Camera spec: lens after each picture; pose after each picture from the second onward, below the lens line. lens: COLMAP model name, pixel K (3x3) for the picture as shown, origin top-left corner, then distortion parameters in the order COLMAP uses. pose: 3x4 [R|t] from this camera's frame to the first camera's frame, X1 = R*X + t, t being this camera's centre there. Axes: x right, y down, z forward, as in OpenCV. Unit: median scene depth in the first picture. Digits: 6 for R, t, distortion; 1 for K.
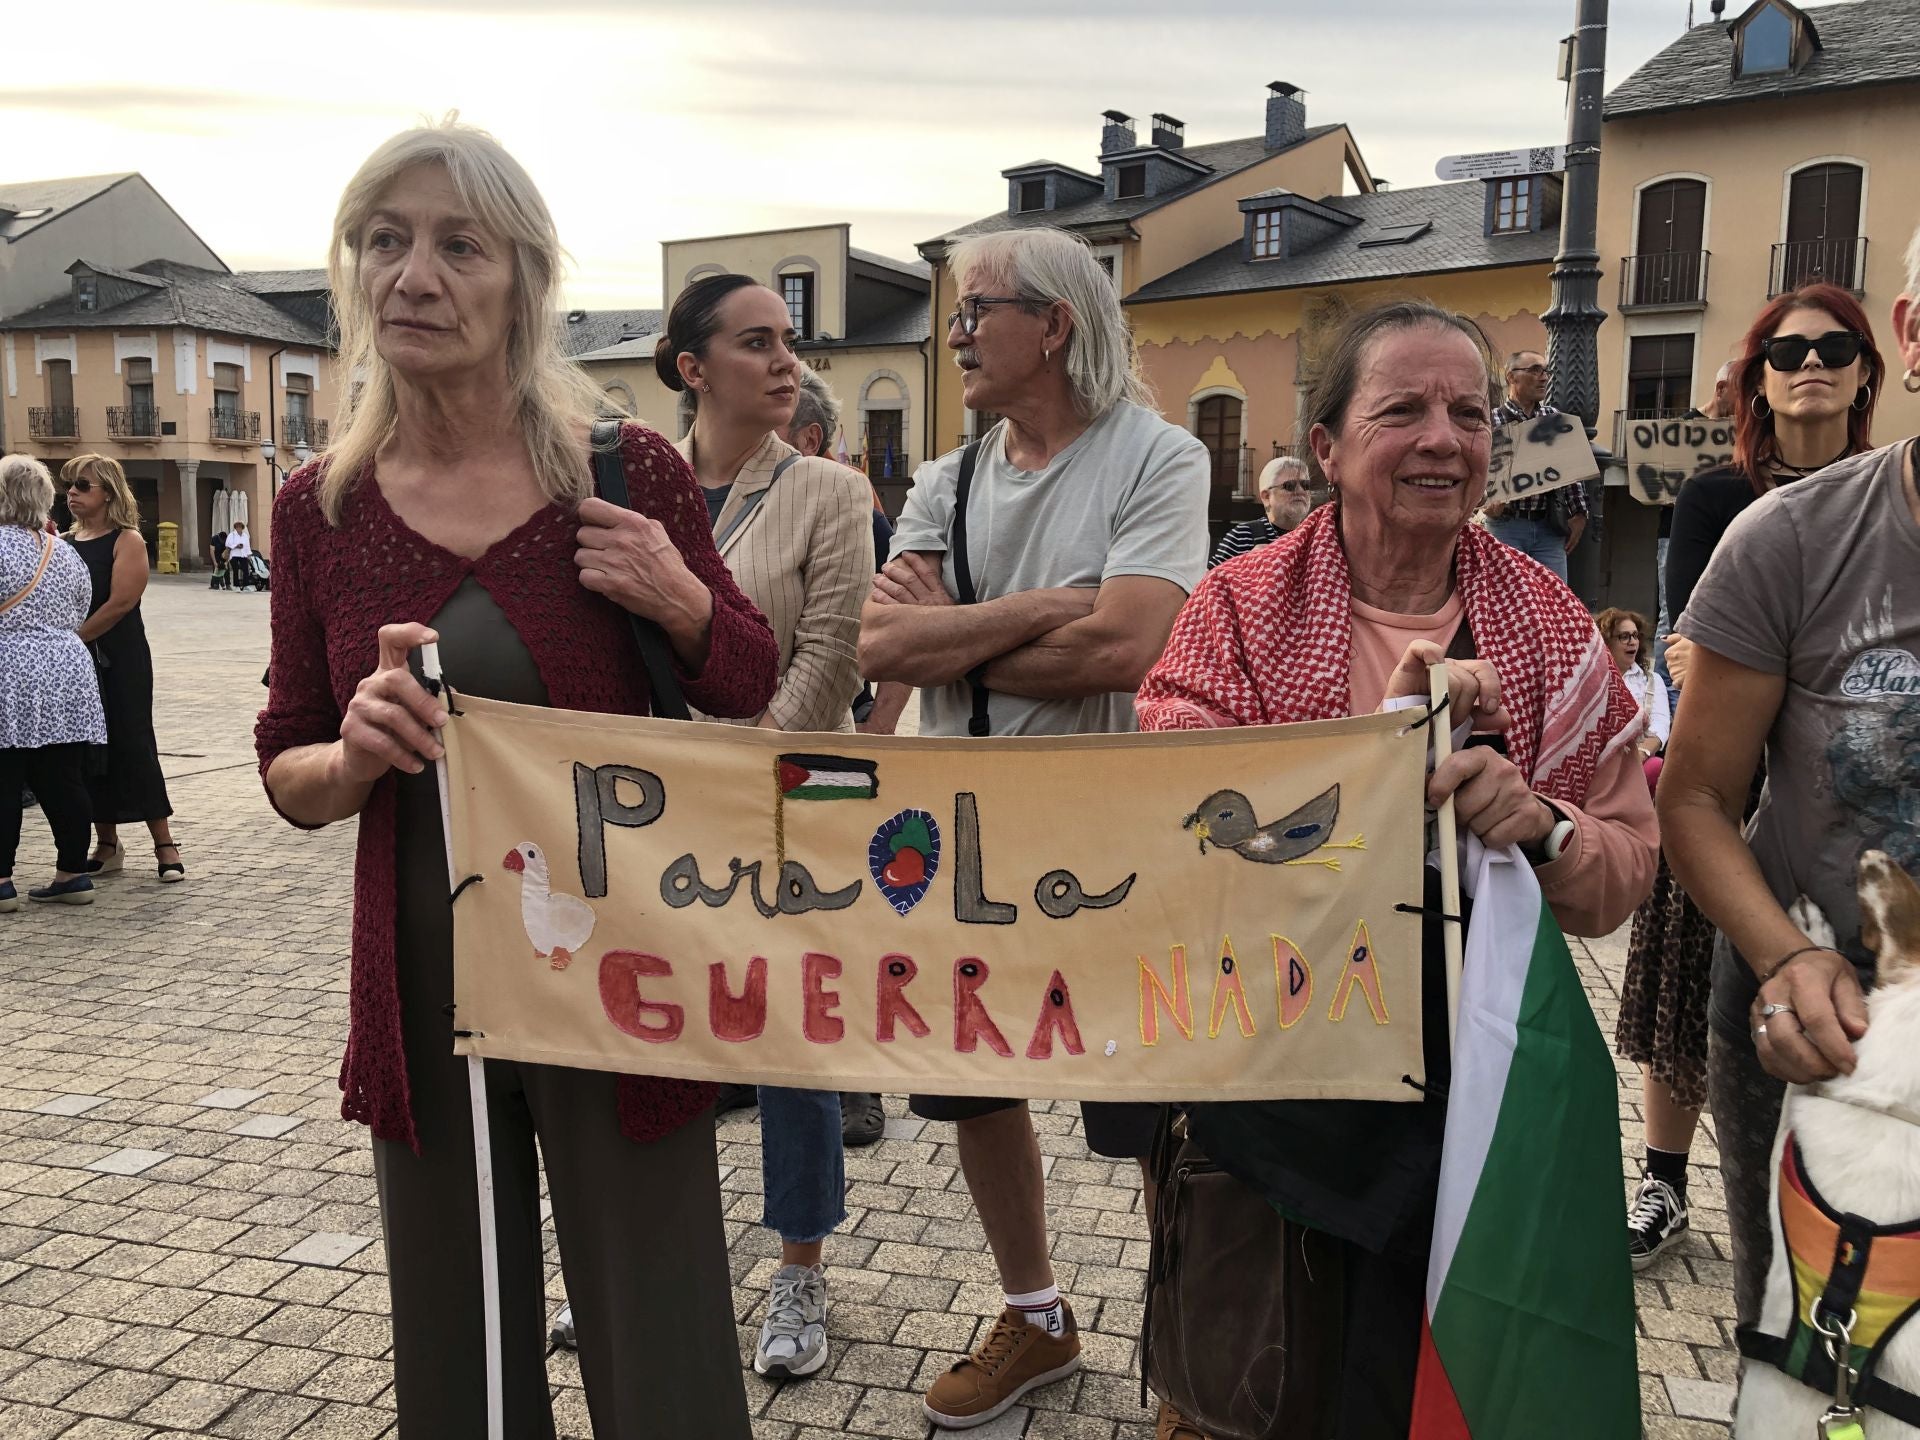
lens RADIAL K [[1512.2, 0, 960.0], [0, 1512.2, 720.0], [0, 0, 1]] dist [0.007820, 0.001292]
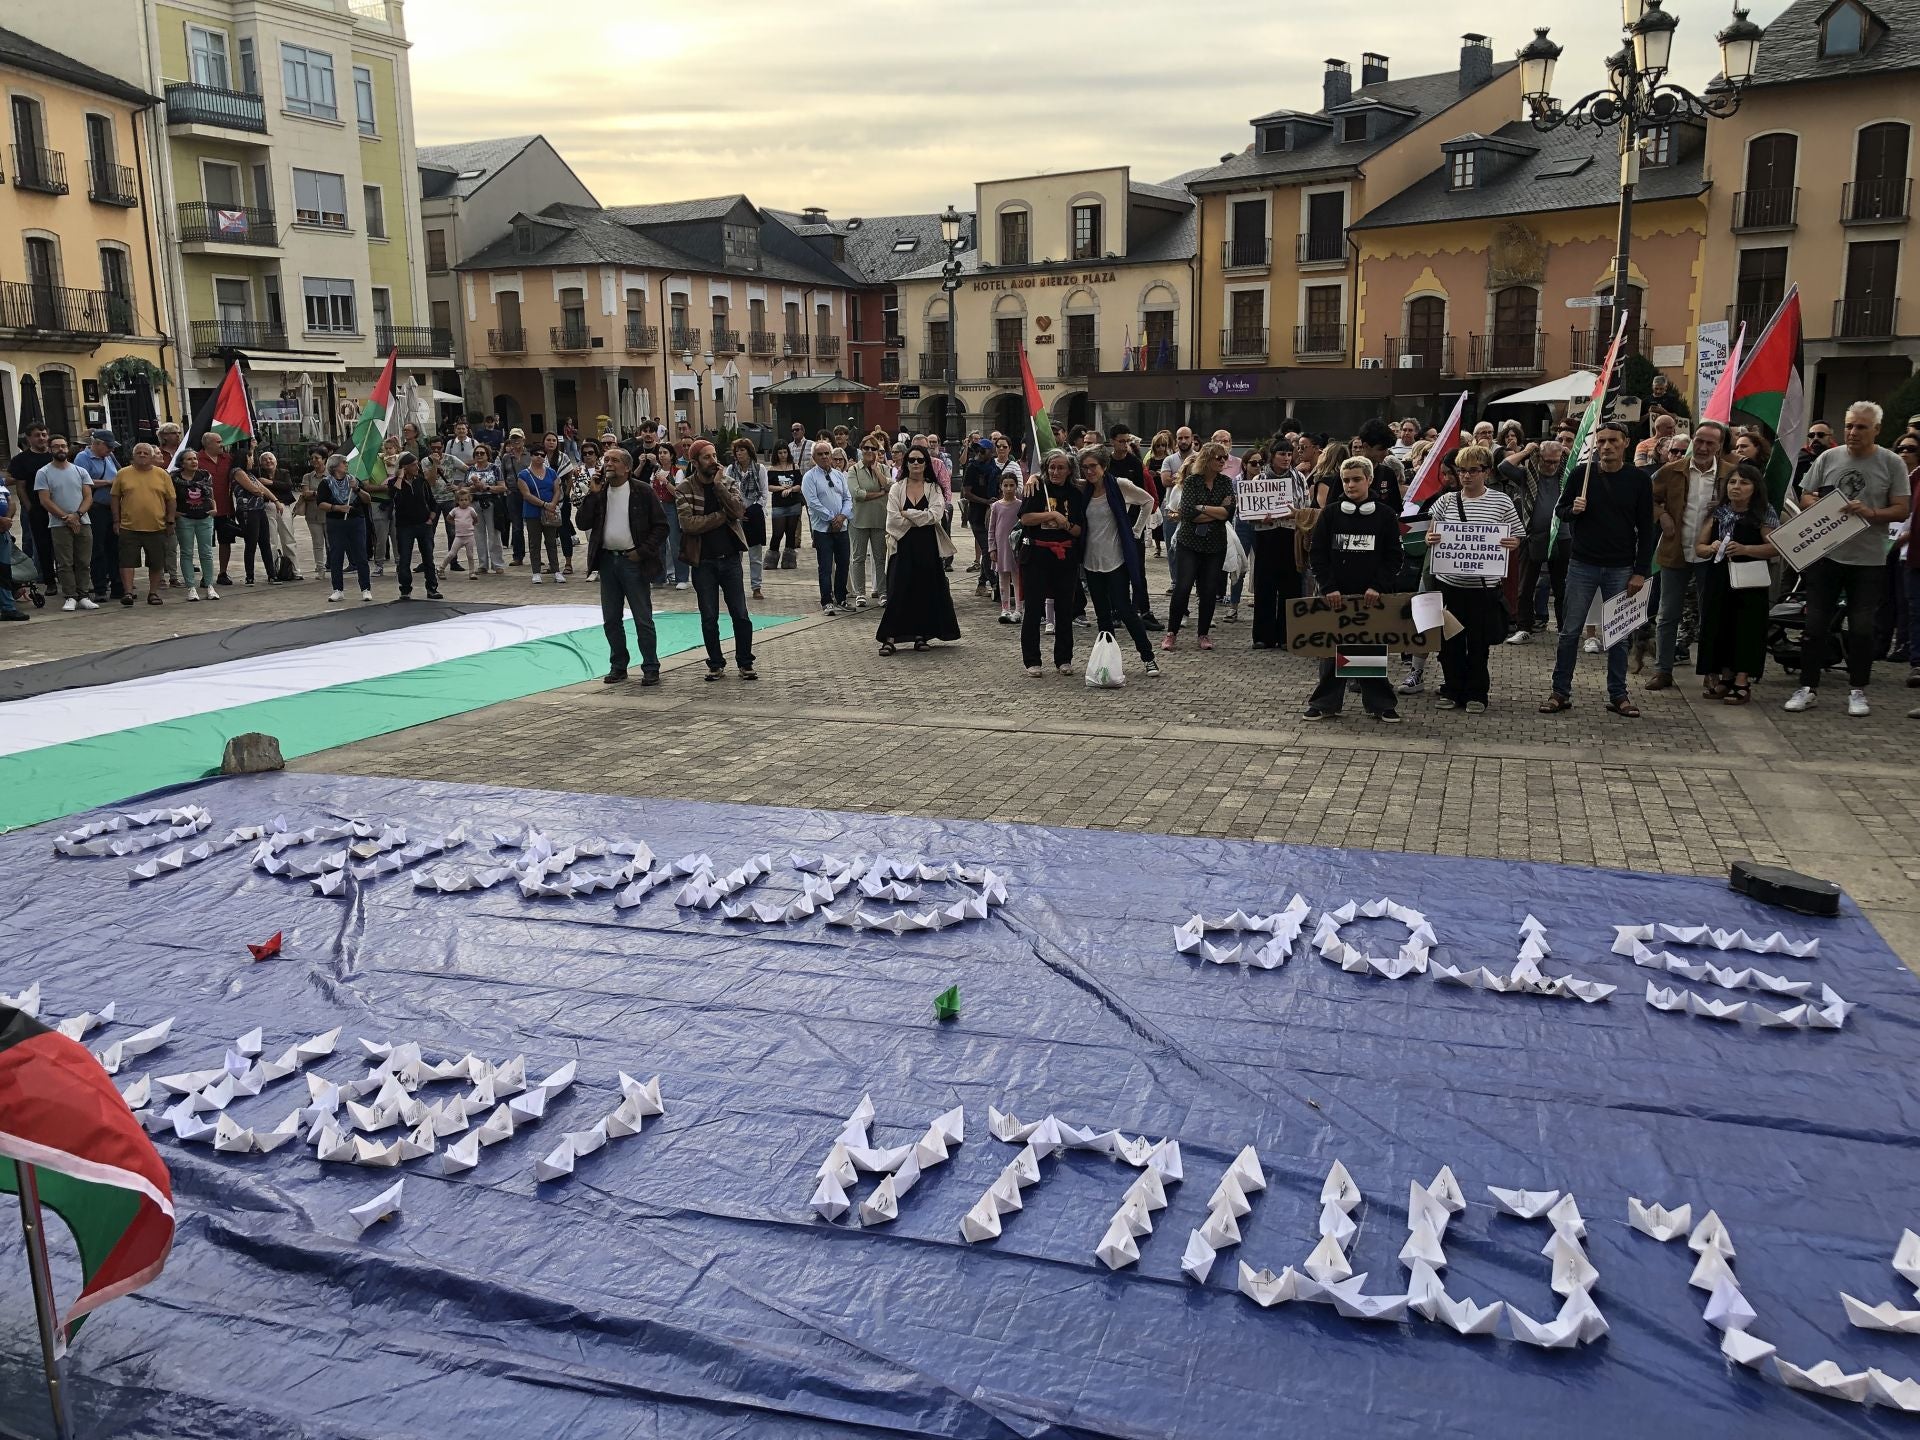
lens RADIAL K [[1575.2, 0, 950.5], [0, 1575.2, 692.5], [0, 0, 1]] dist [0.006890, 0.008913]
pose [[0.995342, -0.016288, -0.095026, -0.101823], [0.023204, 0.997125, 0.072135, 0.019561], [0.093578, -0.074004, 0.992858, -0.376586]]
